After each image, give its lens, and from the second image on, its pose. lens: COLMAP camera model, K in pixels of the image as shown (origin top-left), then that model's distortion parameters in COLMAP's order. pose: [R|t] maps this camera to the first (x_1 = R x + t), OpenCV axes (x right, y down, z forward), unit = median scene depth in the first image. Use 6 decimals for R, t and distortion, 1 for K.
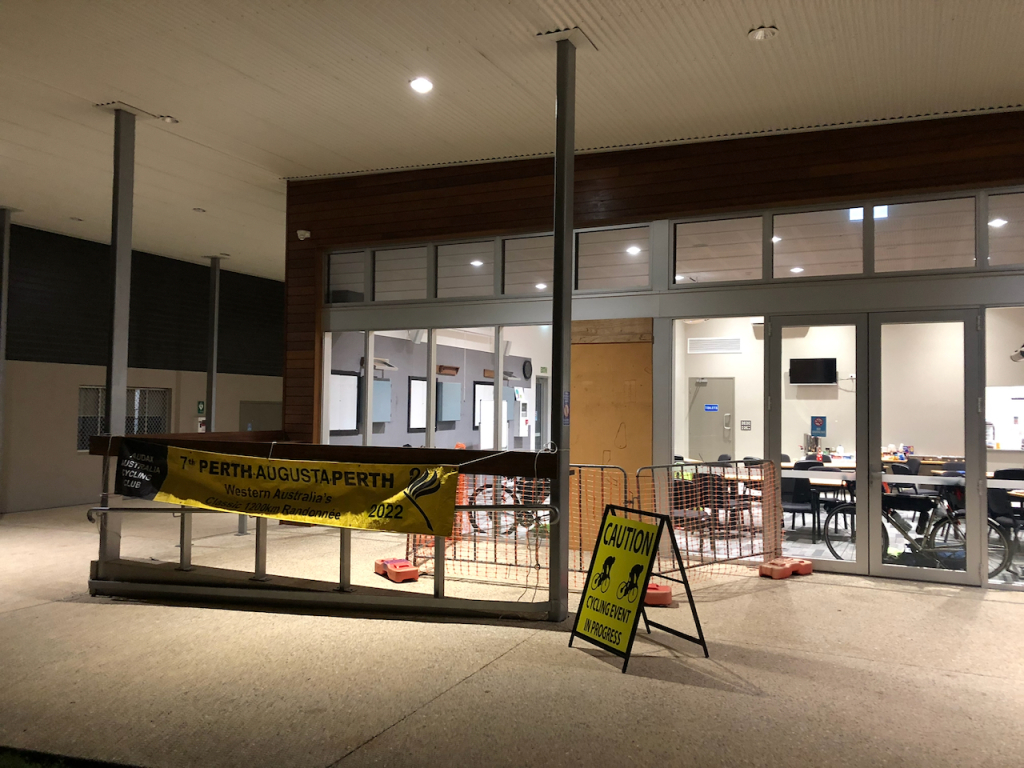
lens RADIAL K [[832.4, 0, 502.6], [0, 832.4, 382.7], [0, 0, 1]] dist [0.011850, 0.004265]
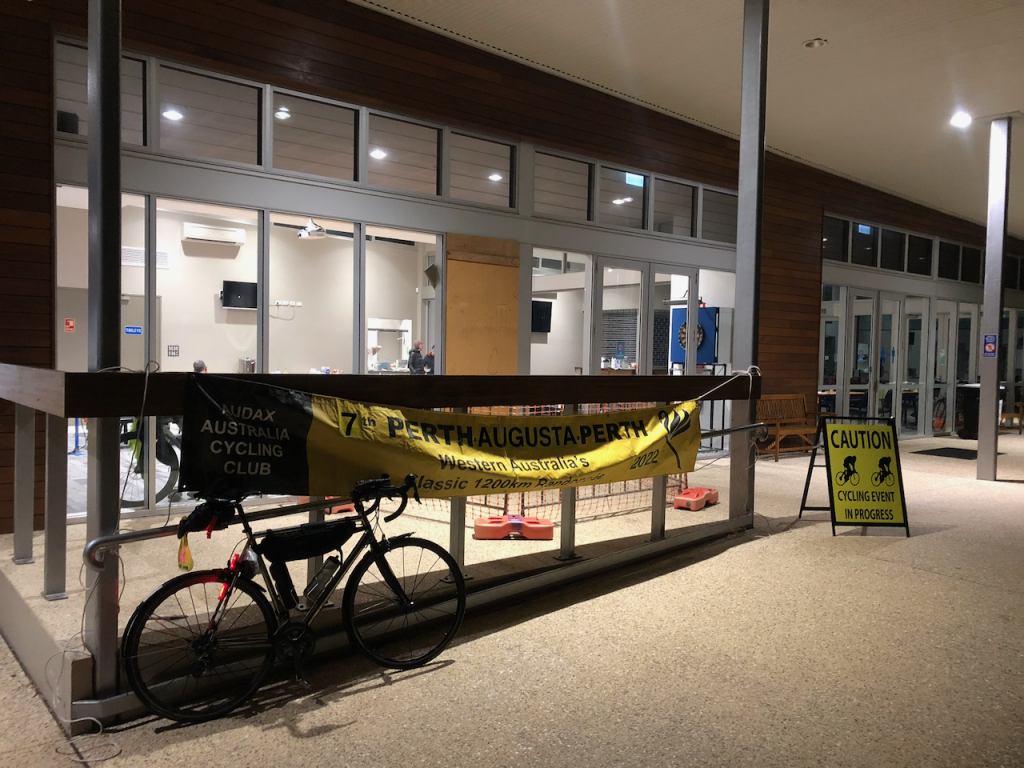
lens RADIAL K [[832.4, 0, 502.6], [0, 832.4, 382.7], [0, 0, 1]] dist [0.011850, 0.004265]
pose [[0.419696, -0.035511, 0.906970, -1.116561], [-0.045668, 0.997143, 0.060174, 0.045345], [-0.906515, -0.066674, 0.416875, 0.887355]]
